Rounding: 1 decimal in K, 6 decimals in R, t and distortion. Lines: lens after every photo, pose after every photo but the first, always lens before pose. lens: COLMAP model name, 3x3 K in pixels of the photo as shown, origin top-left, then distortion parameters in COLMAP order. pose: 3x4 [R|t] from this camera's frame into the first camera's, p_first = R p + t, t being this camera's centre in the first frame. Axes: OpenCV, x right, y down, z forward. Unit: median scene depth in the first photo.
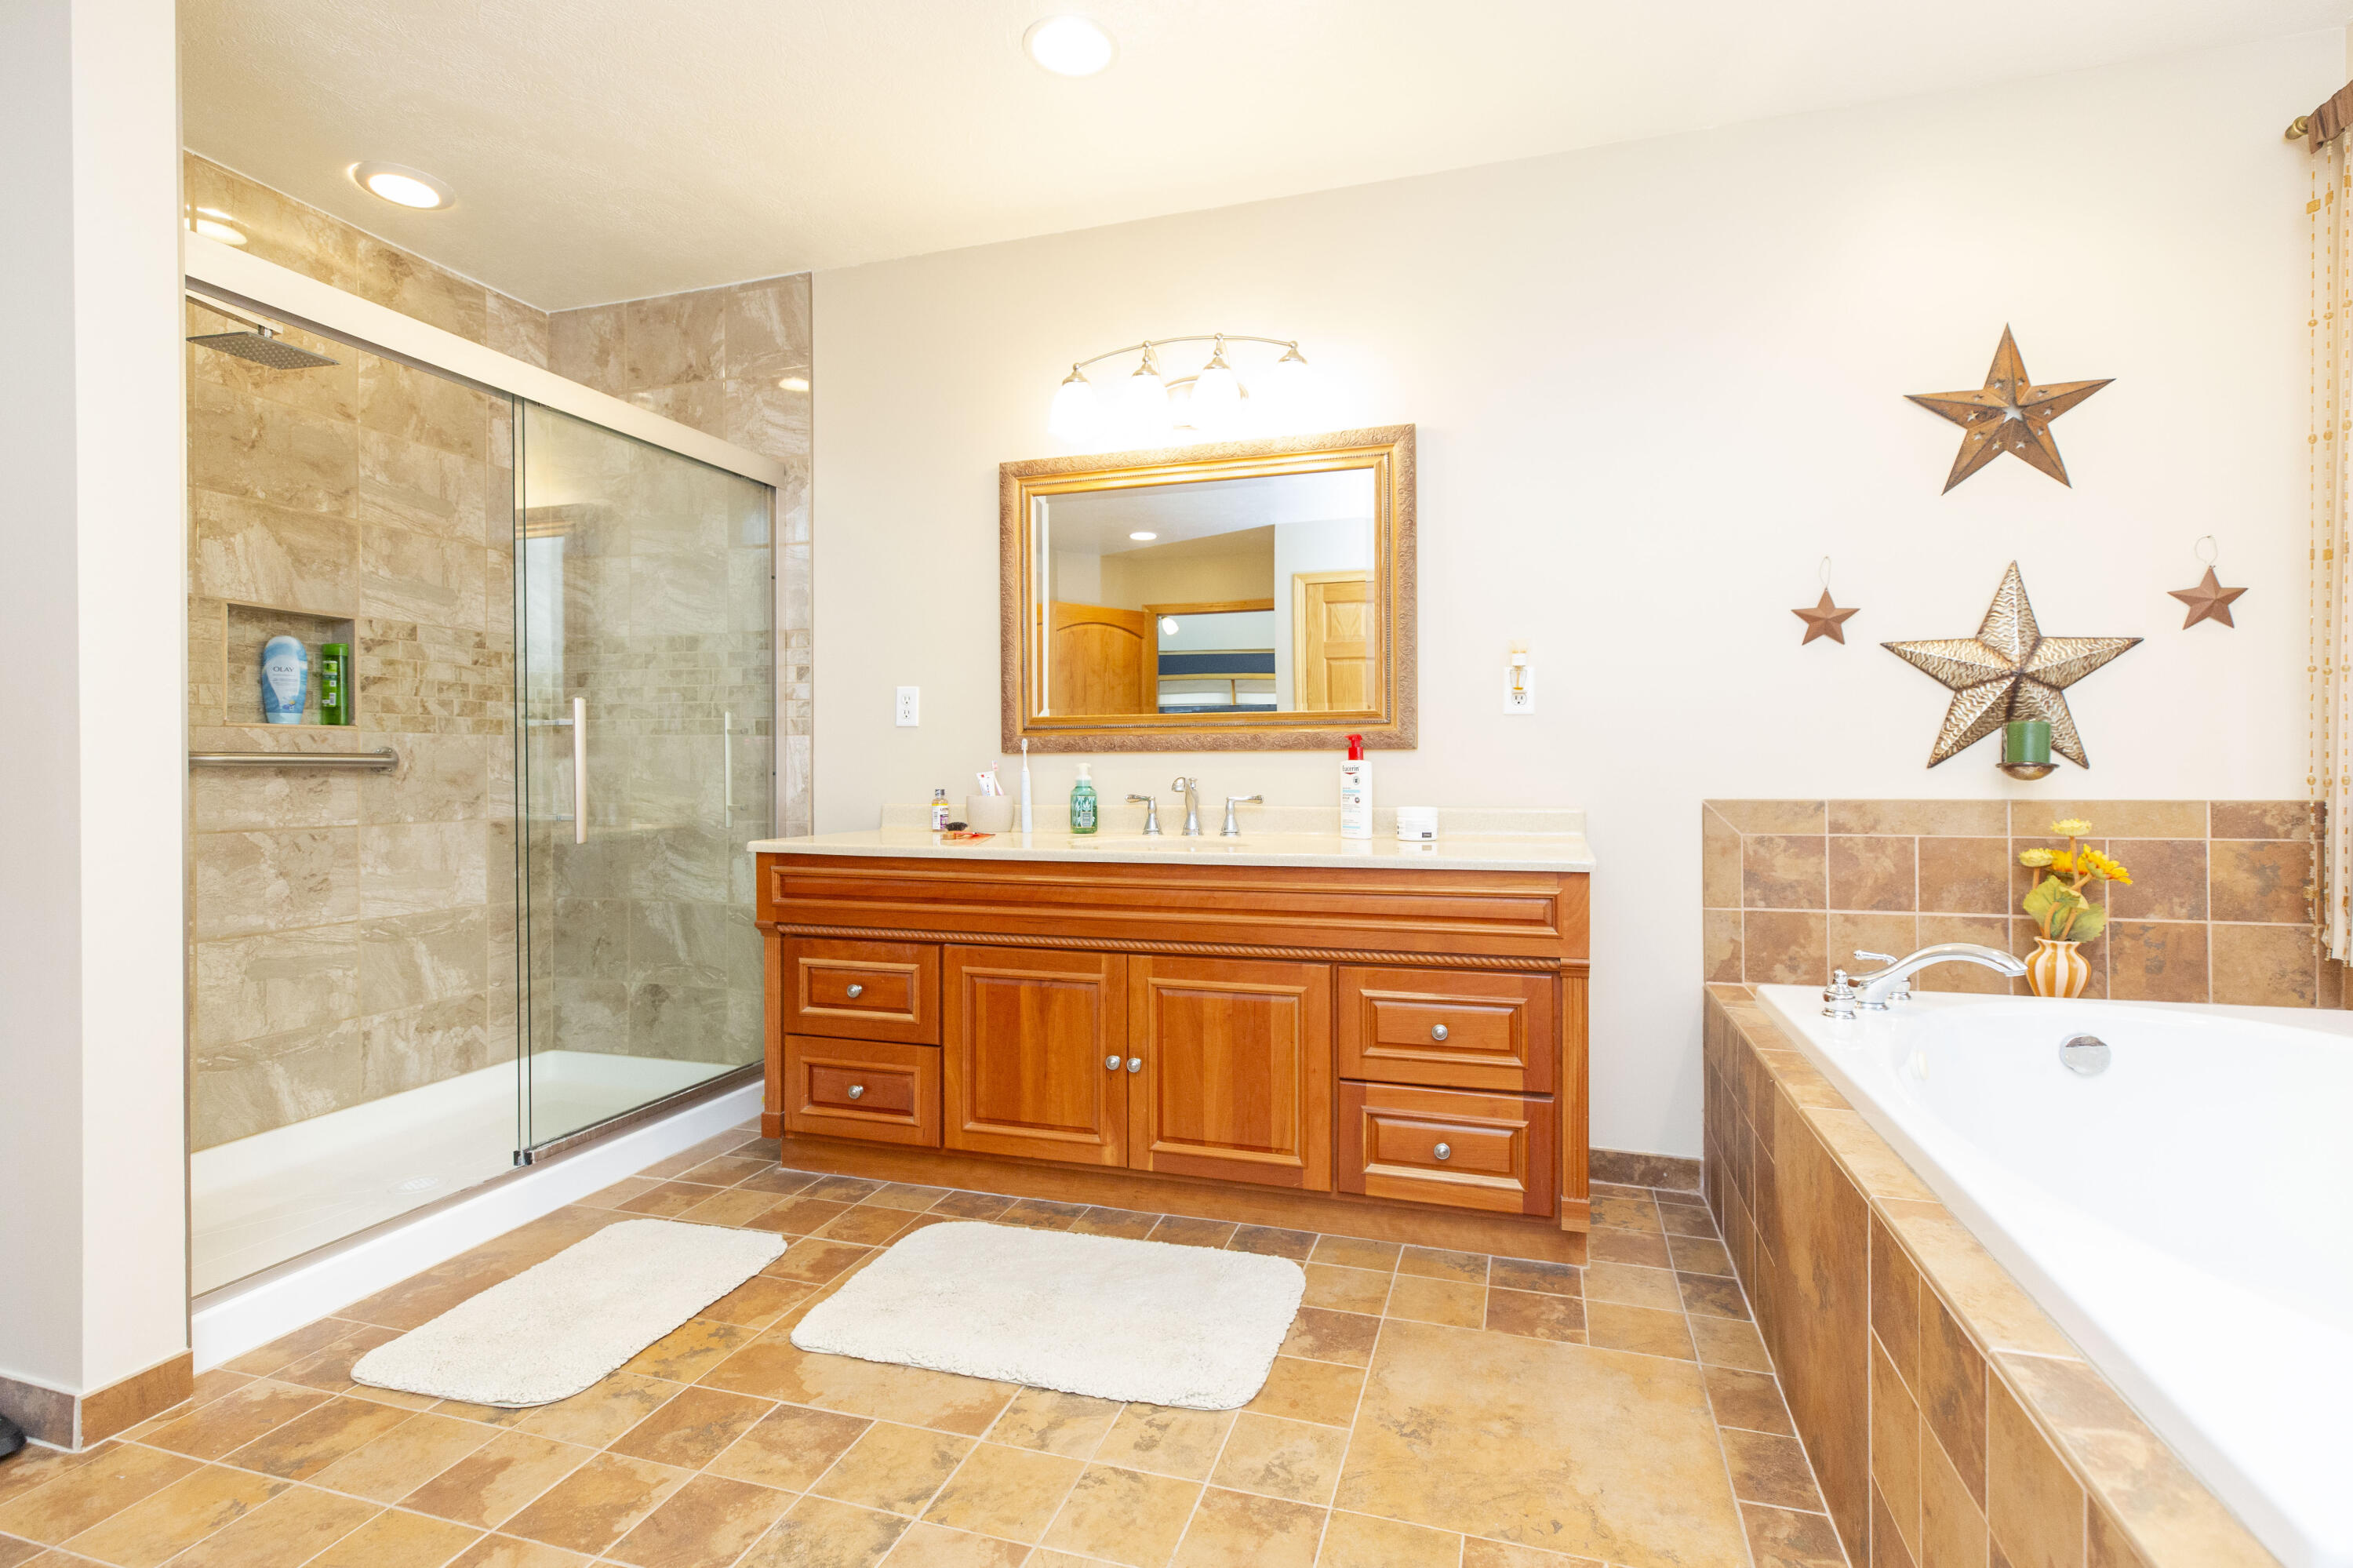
lens RADIAL K [[1059.0, 0, 1190.0], [0, 1059.0, 772.2], [0, 0, 1]] dist [0.003413, 0.000605]
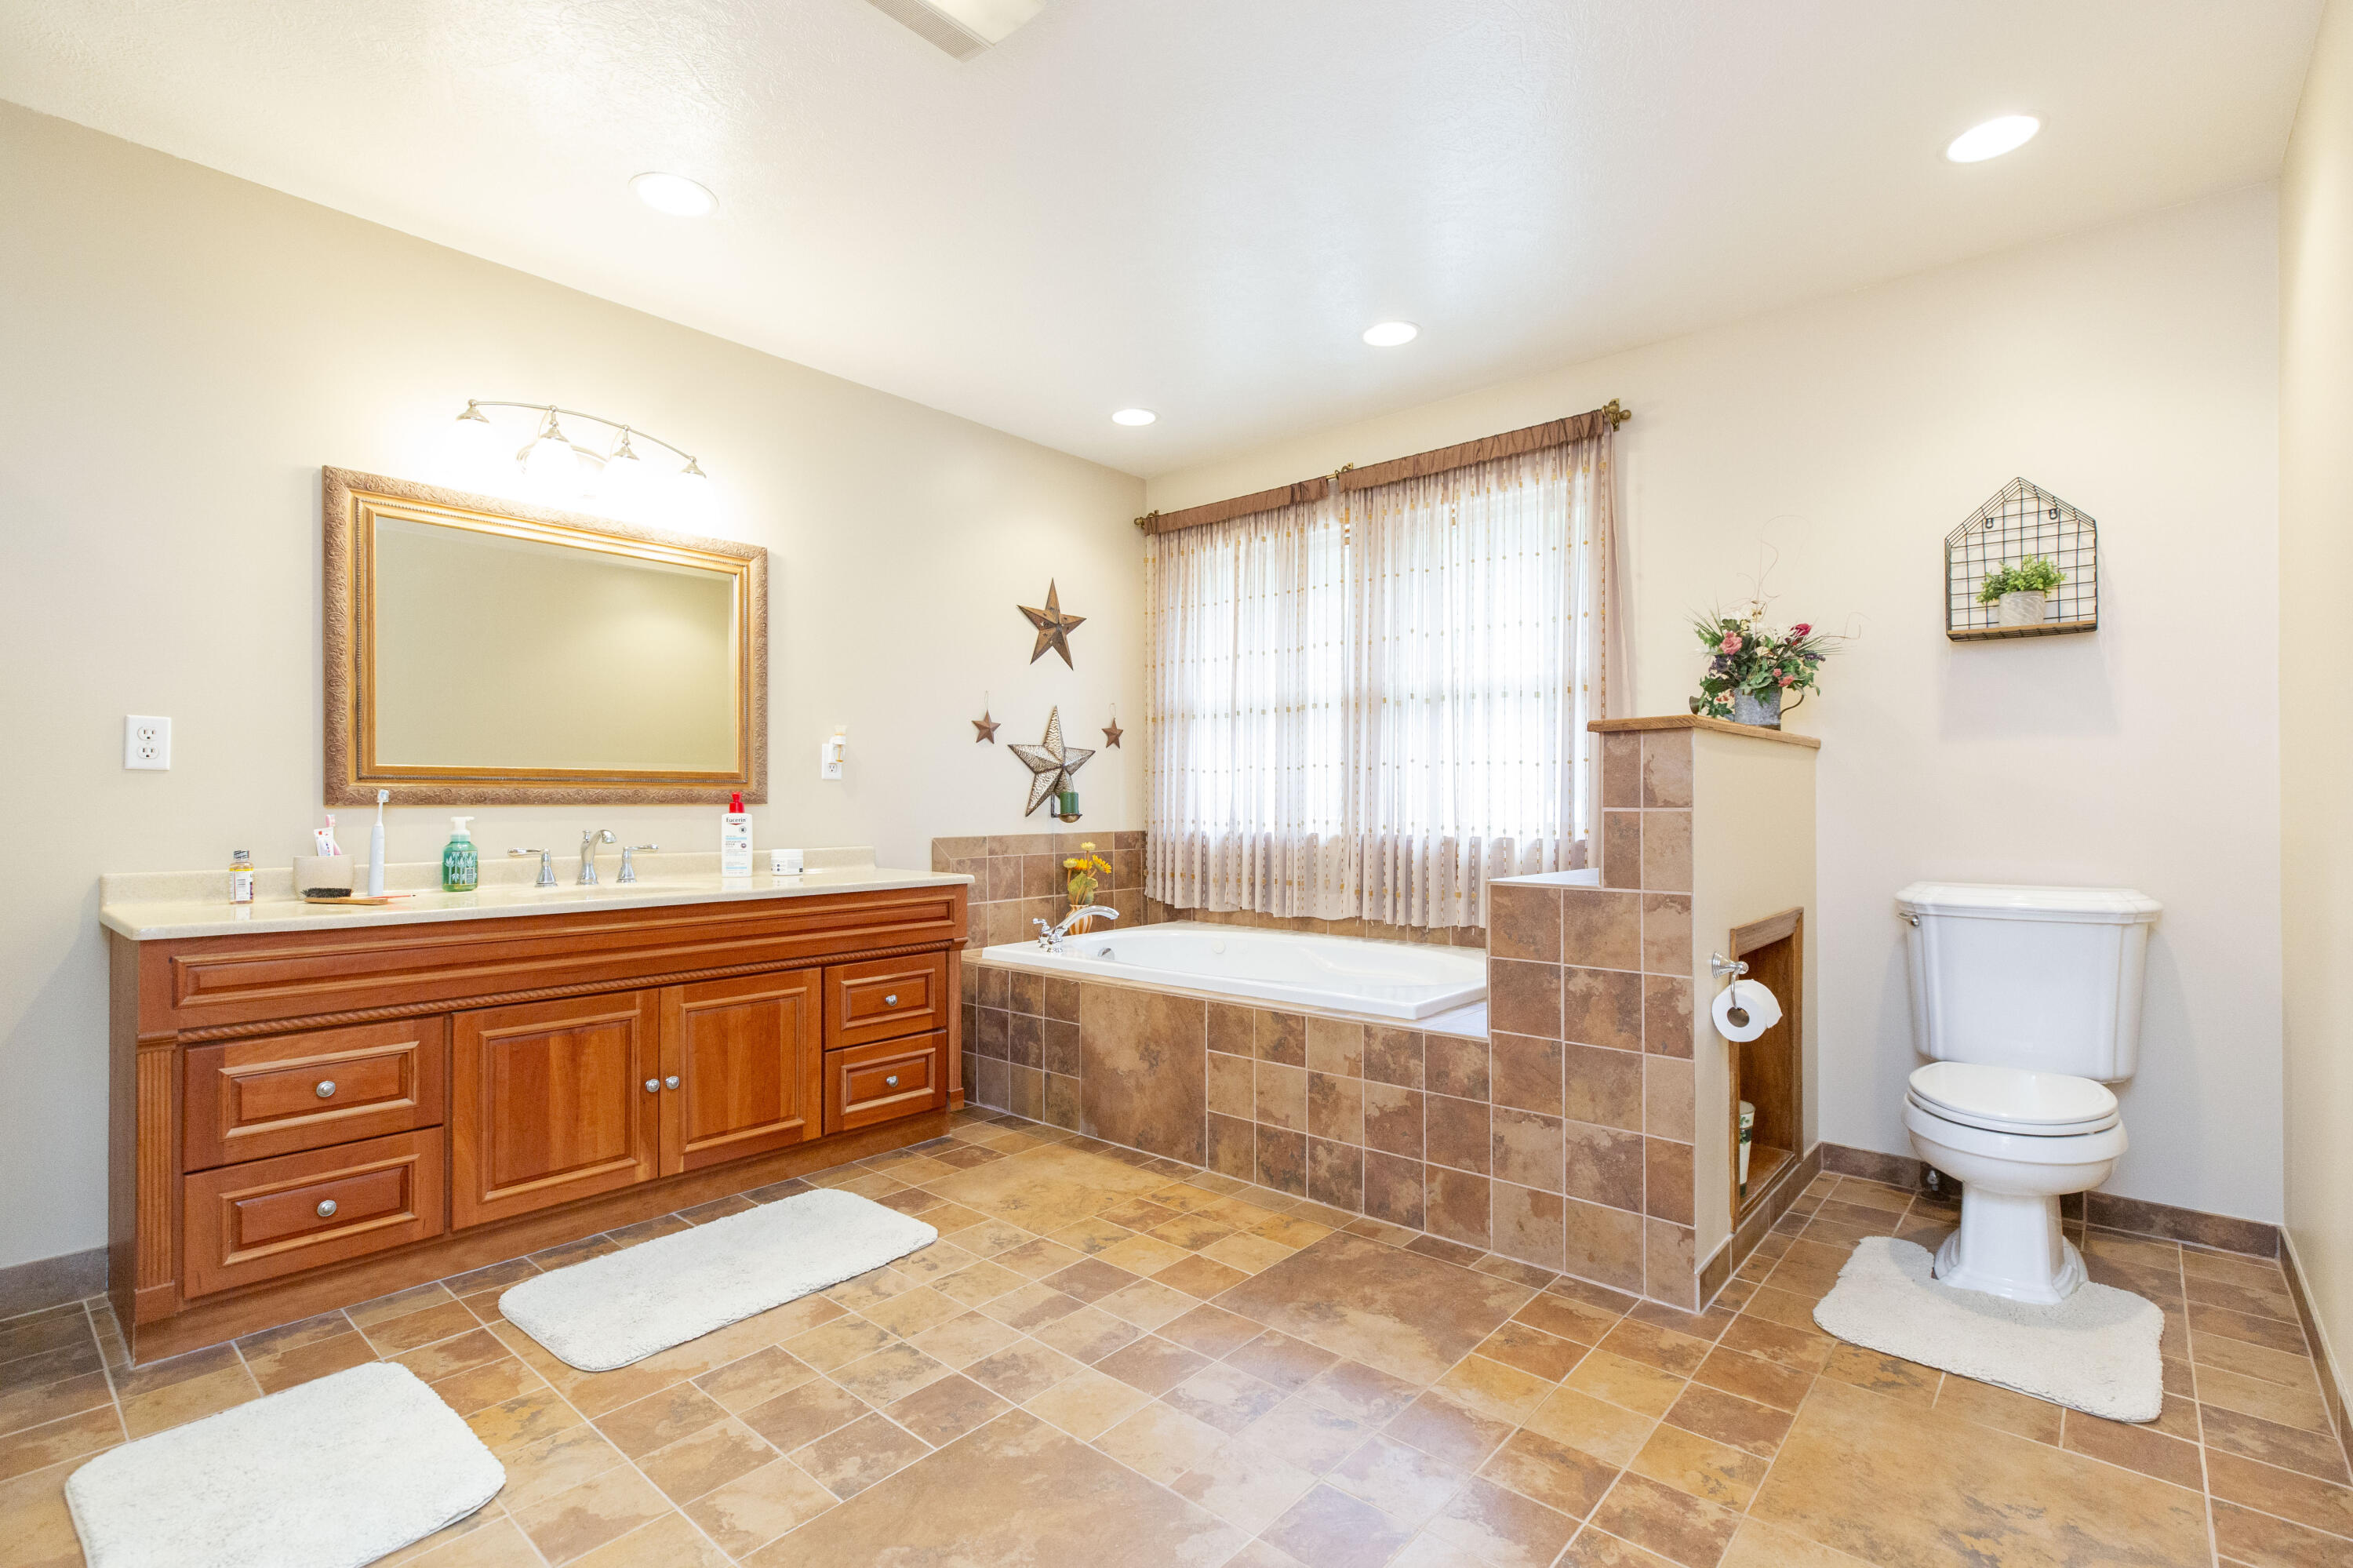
lens RADIAL K [[1059.0, 0, 1192.5], [0, 1059.0, 798.1], [0, 0, 1]] dist [0.003413, 0.000605]
pose [[0.408342, 0.008274, 0.912792, -0.840303], [0.001846, 0.999949, -0.009890, -0.017390], [-0.912827, 0.005723, 0.408306, 0.018585]]
